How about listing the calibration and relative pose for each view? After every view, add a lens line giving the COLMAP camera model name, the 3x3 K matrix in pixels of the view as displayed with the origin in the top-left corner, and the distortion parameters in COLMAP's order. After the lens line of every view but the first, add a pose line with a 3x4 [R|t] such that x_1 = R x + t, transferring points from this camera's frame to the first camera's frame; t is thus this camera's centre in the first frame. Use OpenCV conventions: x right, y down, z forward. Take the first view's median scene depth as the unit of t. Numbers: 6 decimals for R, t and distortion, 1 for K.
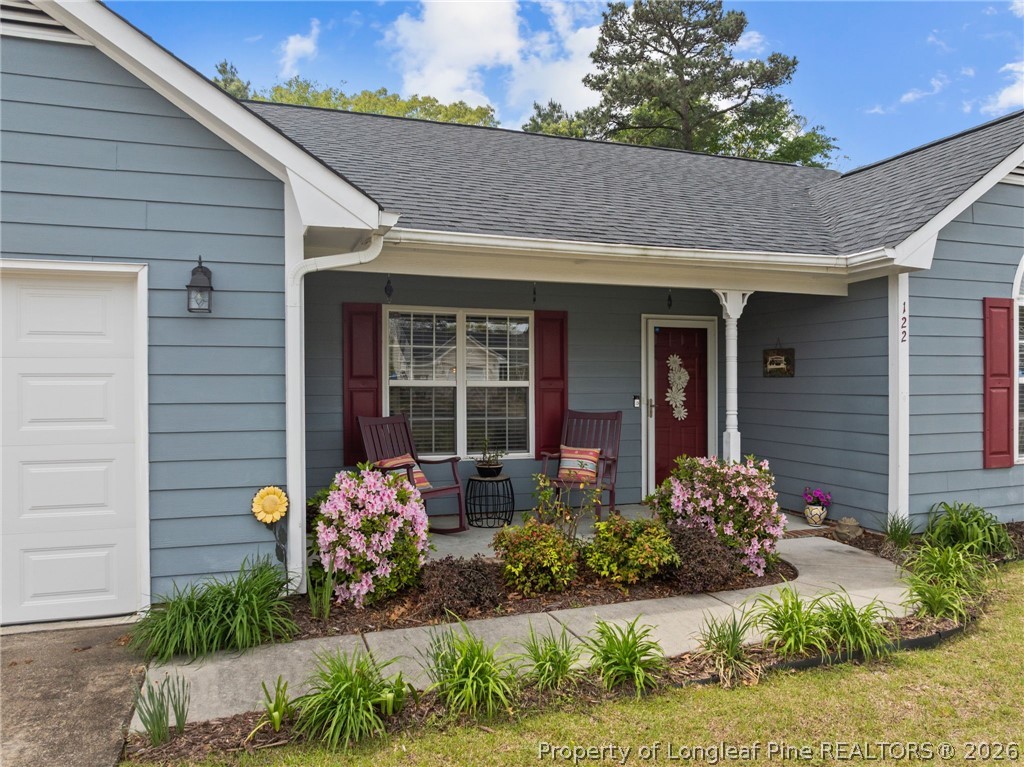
lens RADIAL K [[743.8, 0, 516.4], [0, 743.8, 387.4], [0, 0, 1]] dist [-0.043138, 0.001749]
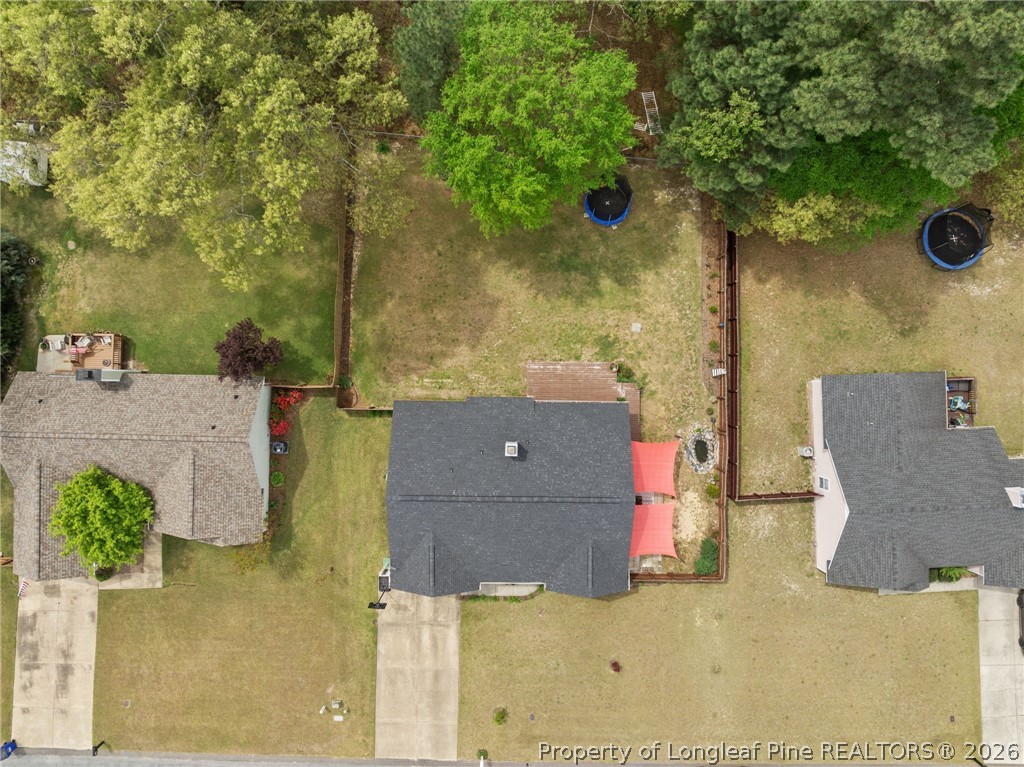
lens RADIAL K [[732.0, 0, 515.5], [0, 732.0, 370.9], [0, 0, 1]] dist [-0.047029, 0.010195]
pose [[0.938267, 0.345698, 0.012146, -0.578176], [-0.021336, 0.022790, 0.999513, -6.860169], [0.345253, -0.938069, 0.028759, 2.458091]]
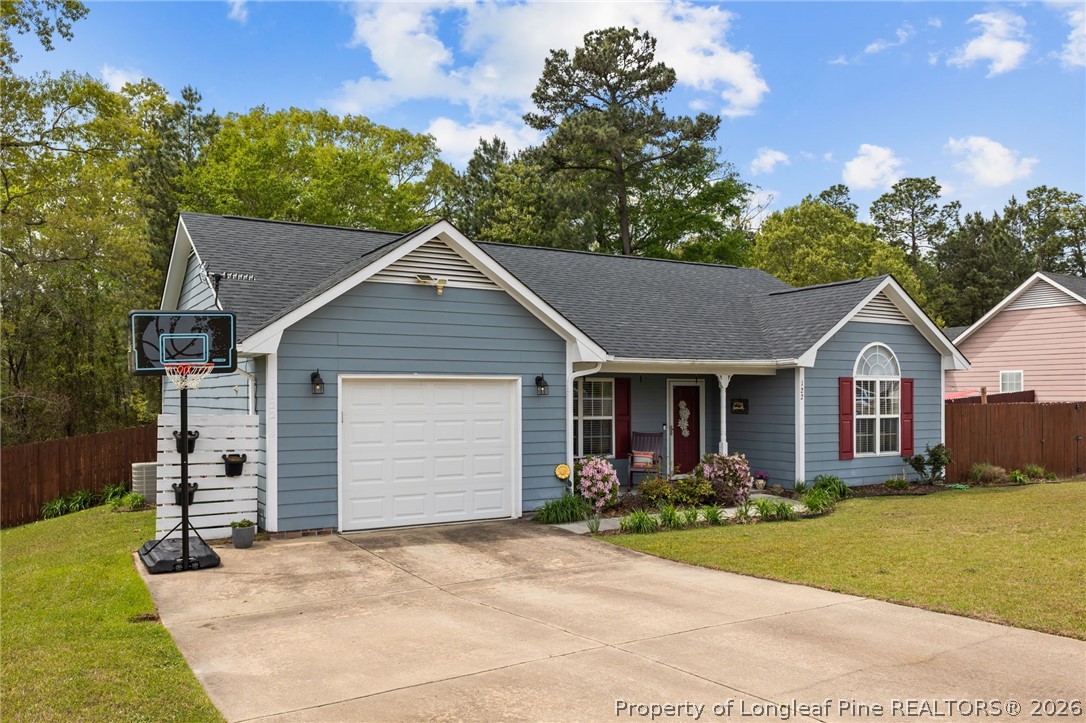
lens RADIAL K [[858.5, 0, 540.6], [0, 858.5, 393.8], [0, 0, 1]] dist [0.014315, -0.001274]
pose [[0.983586, 0.002801, 0.180421, -0.629752], [-0.001106, 0.999954, -0.009494, -0.050864], [-0.180439, 0.009138, 0.983544, -1.239555]]
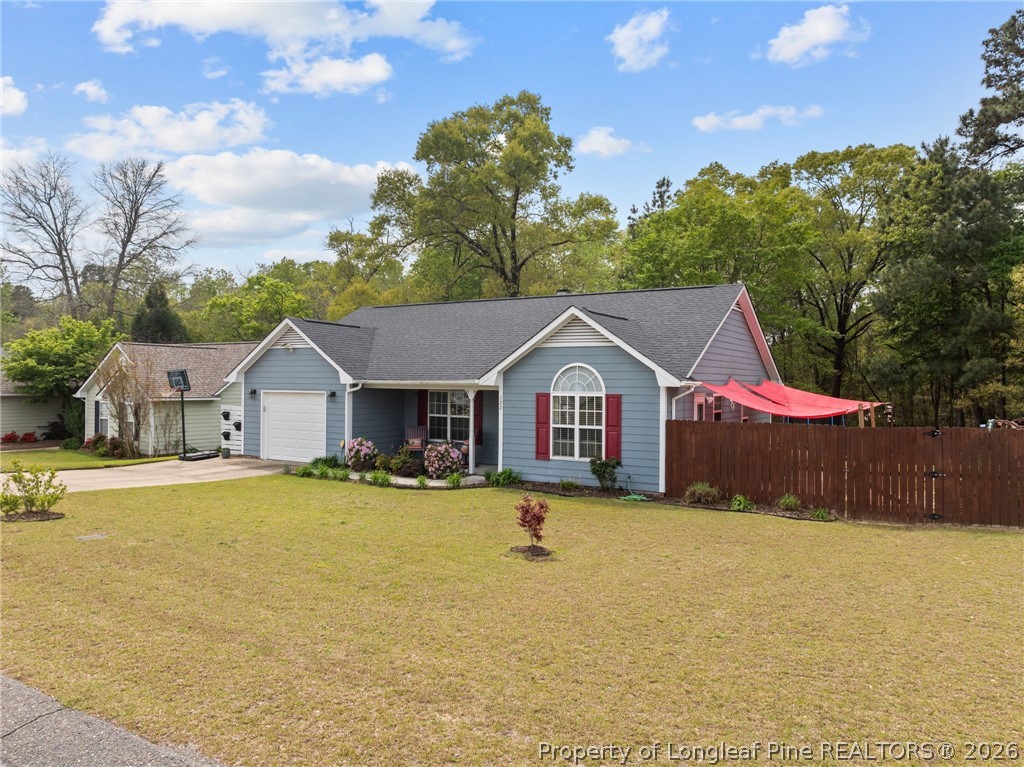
lens RADIAL K [[732.0, 0, 515.5], [0, 732.0, 370.9], [0, 0, 1]] dist [-0.047029, 0.010195]
pose [[0.634291, -0.002175, -0.773091, 2.587864], [-0.014216, 0.999794, -0.014476, -0.161281], [0.772964, 0.020173, 0.634130, -0.698140]]
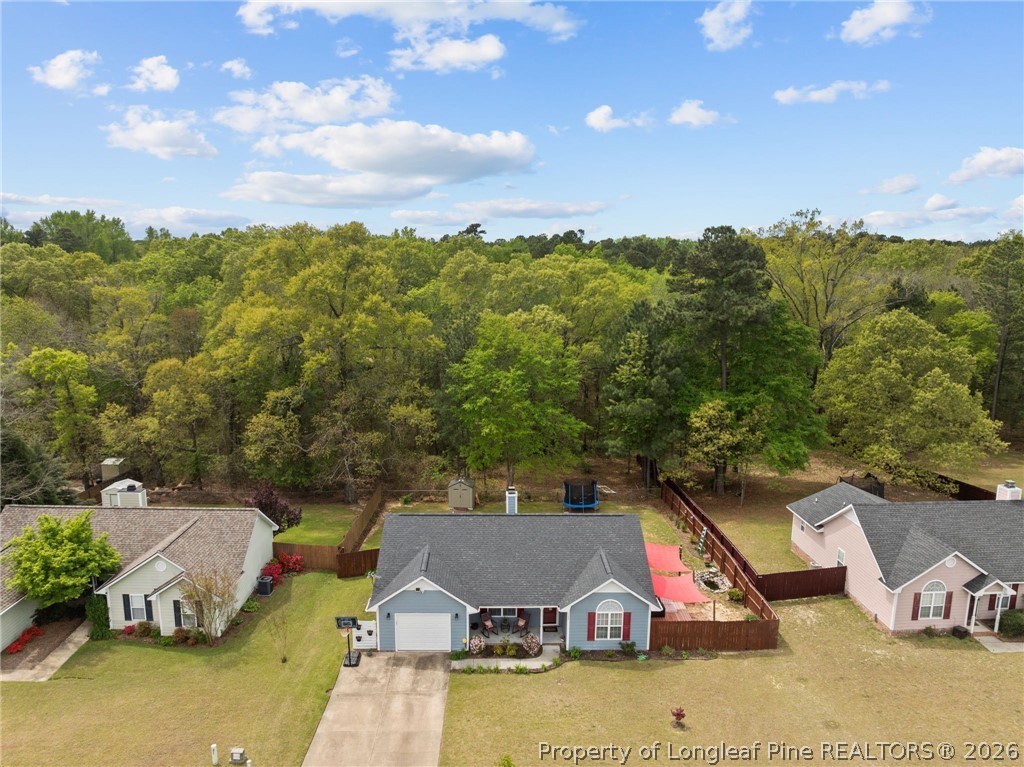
lens RADIAL K [[732.0, 0, 515.5], [0, 732.0, 370.9], [0, 0, 1]] dist [-0.047029, 0.010195]
pose [[0.949920, 0.068107, -0.304980, 1.657676], [-0.017288, 0.985919, 0.166325, -2.793334], [0.312013, -0.152723, 0.937722, -3.996310]]
